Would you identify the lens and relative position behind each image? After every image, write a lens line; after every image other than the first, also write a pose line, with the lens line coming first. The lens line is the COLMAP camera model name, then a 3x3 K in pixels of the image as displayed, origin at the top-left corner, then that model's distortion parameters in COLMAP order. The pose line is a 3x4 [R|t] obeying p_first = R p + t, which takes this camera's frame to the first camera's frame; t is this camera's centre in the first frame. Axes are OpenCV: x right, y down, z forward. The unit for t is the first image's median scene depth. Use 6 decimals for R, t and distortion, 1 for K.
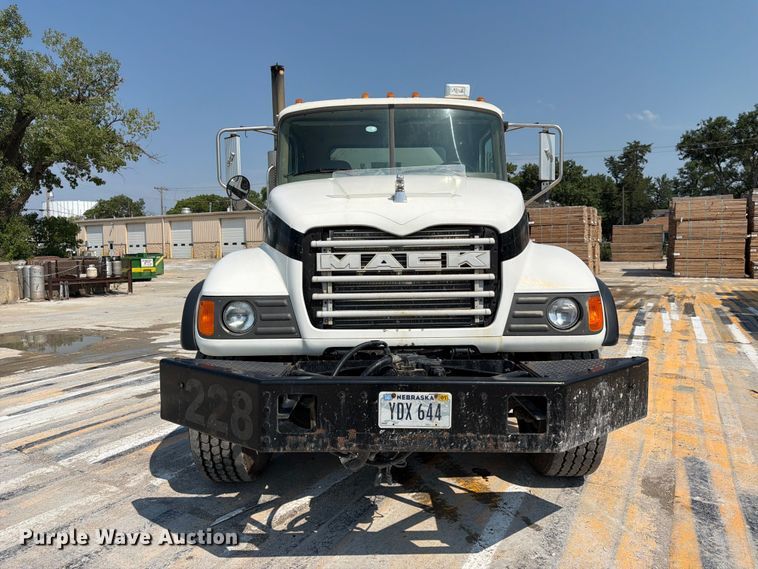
lens RADIAL K [[526.4, 0, 379.0], [0, 526.4, 284.5], [0, 0, 1]] dist [0.058041, -0.069805]
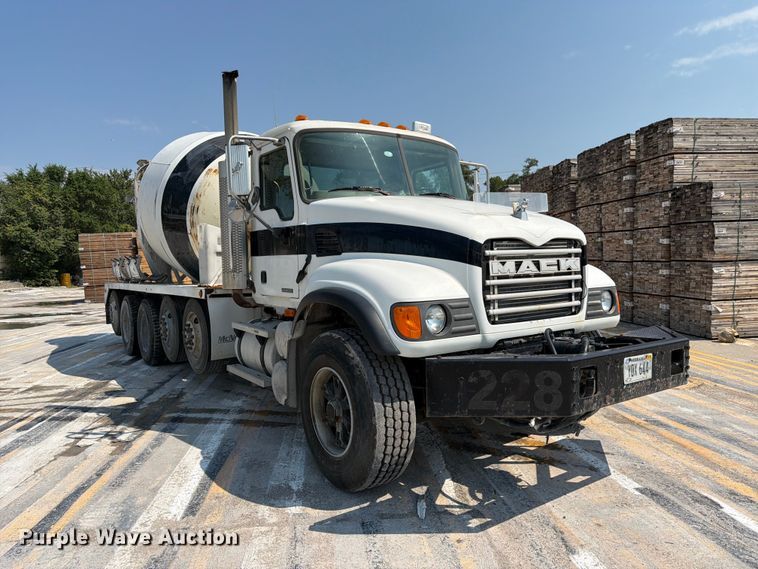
lens RADIAL K [[526.4, 0, 379.0], [0, 526.4, 284.5], [0, 0, 1]] dist [0.058041, -0.069805]
pose [[0.826389, -0.033400, 0.562108, -0.990343], [0.055144, 0.998241, -0.021756, 0.006112], [-0.560393, 0.048976, 0.826778, 0.156645]]
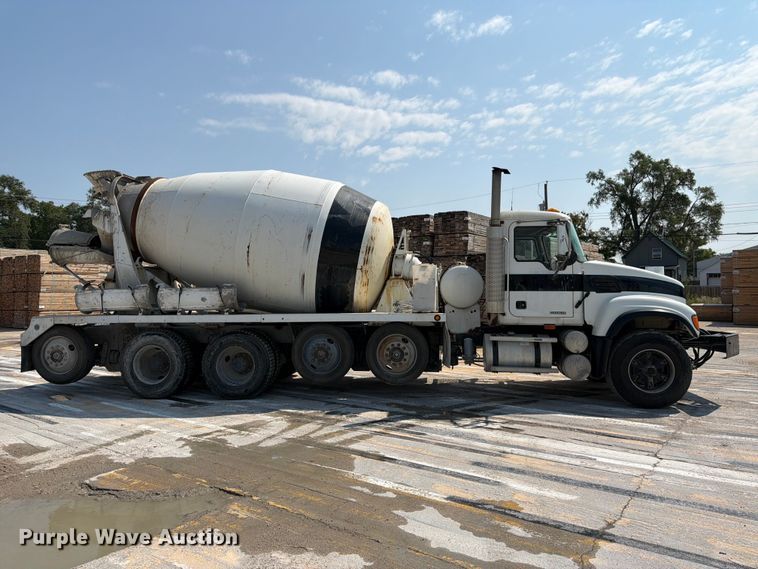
lens RADIAL K [[530.9, 0, 379.0], [0, 530.9, 284.5], [0, 0, 1]] dist [0.127000, -0.107629]
pose [[0.122582, 0.027817, 0.992068, -3.121682], [0.072524, 0.996684, -0.036907, -0.133300], [-0.989805, 0.076473, 0.120158, 2.195609]]
